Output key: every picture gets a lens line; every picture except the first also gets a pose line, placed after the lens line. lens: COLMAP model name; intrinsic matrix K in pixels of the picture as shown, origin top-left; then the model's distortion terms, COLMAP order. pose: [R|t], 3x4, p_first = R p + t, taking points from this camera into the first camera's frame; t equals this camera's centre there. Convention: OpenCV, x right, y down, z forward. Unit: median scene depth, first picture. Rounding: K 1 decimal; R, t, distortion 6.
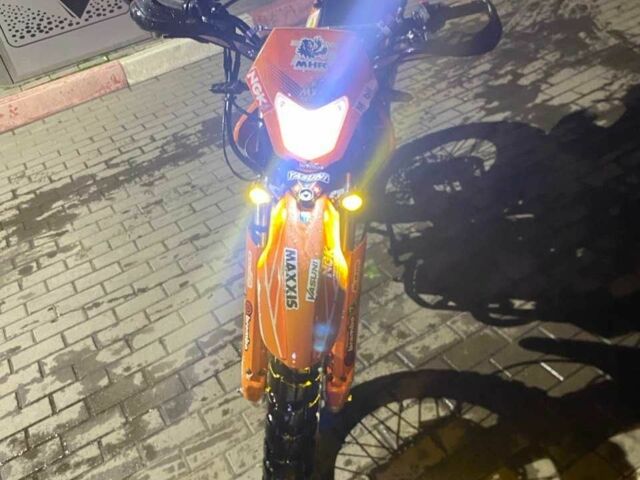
lens RADIAL K [[644.2, 0, 321.0], [0, 644.2, 239.1], [0, 0, 1]] dist [0.006298, 0.000000]
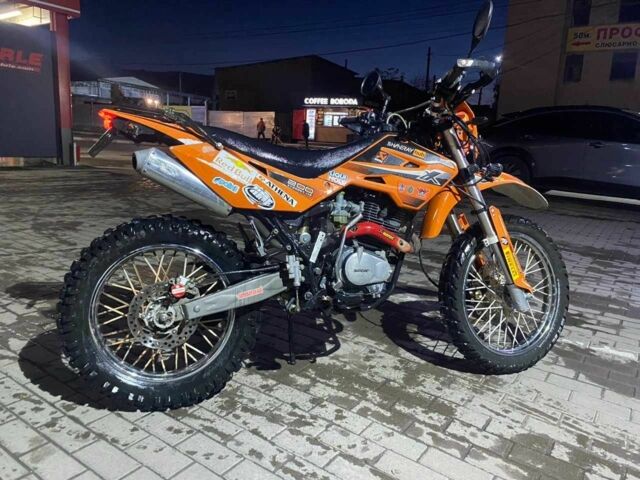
lens RADIAL K [[486.3, 0, 322.0], [0, 486.3, 237.6], [0, 0, 1]] dist [-0.001842, -0.007546]
pose [[-0.430036, -0.027525, 0.902392, -0.736141], [0.555135, 0.780180, 0.288347, -0.387448], [-0.711965, 0.624949, -0.320226, 1.235241]]
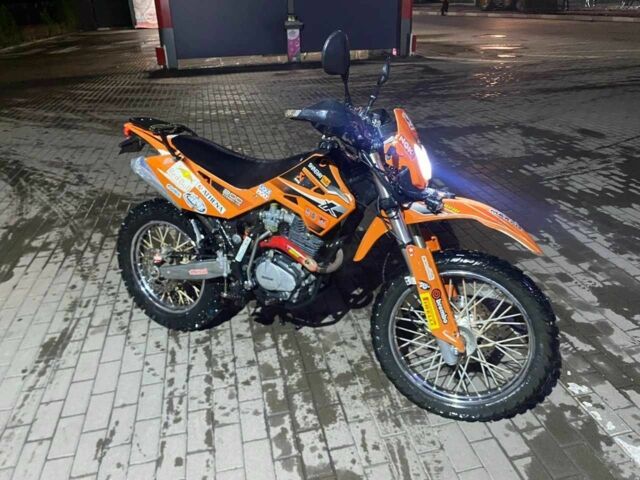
lens RADIAL K [[486.3, 0, 321.0], [0, 486.3, 237.7], [0, 0, 1]] dist [-0.001842, -0.007546]
pose [[0.294607, -0.271291, 0.916301, -0.825200], [0.548152, 0.833402, 0.070507, -0.155268], [-0.782775, 0.481500, 0.394234, 0.510121]]
